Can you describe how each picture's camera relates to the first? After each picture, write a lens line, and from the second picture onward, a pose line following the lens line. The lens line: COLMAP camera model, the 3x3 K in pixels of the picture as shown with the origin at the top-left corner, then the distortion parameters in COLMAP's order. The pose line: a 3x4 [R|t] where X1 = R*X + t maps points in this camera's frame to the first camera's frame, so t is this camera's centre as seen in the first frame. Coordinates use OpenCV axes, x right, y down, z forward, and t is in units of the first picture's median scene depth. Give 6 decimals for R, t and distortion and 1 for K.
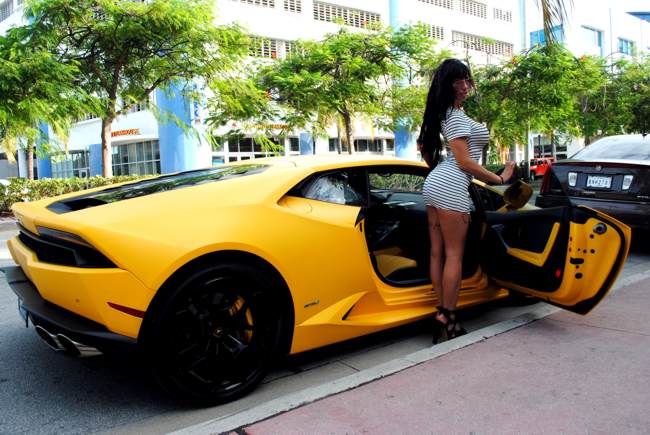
lens RADIAL K [[550.8, 0, 325.0], [0, 550.8, 217.5], [0, 0, 1]] dist [-0.079409, 0.006982]
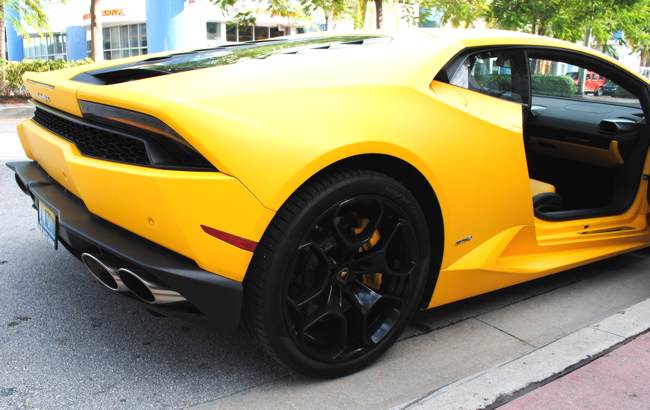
lens RADIAL K [[603.5, 0, 278.9], [0, 603.5, 247.9], [0, 0, 1]] dist [-0.083345, -0.002860]
pose [[0.996187, 0.068049, -0.054594, -0.182268], [-0.055596, 0.977421, 0.203855, 0.022031], [0.067234, -0.200043, 0.977478, 0.207405]]
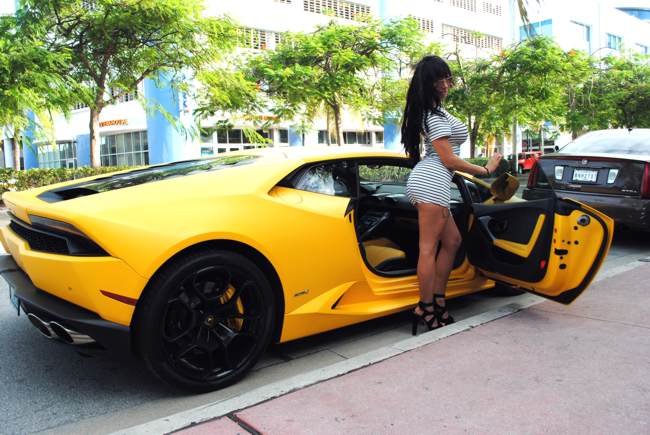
lens RADIAL K [[550.8, 0, 325.0], [0, 550.8, 217.5], [0, 0, 1]] dist [-0.079409, 0.006982]
pose [[0.999770, 0.005517, 0.020717, -0.002209], [-0.005807, 0.999886, 0.013965, 0.002705], [-0.020637, -0.014082, 0.999688, -0.012545]]
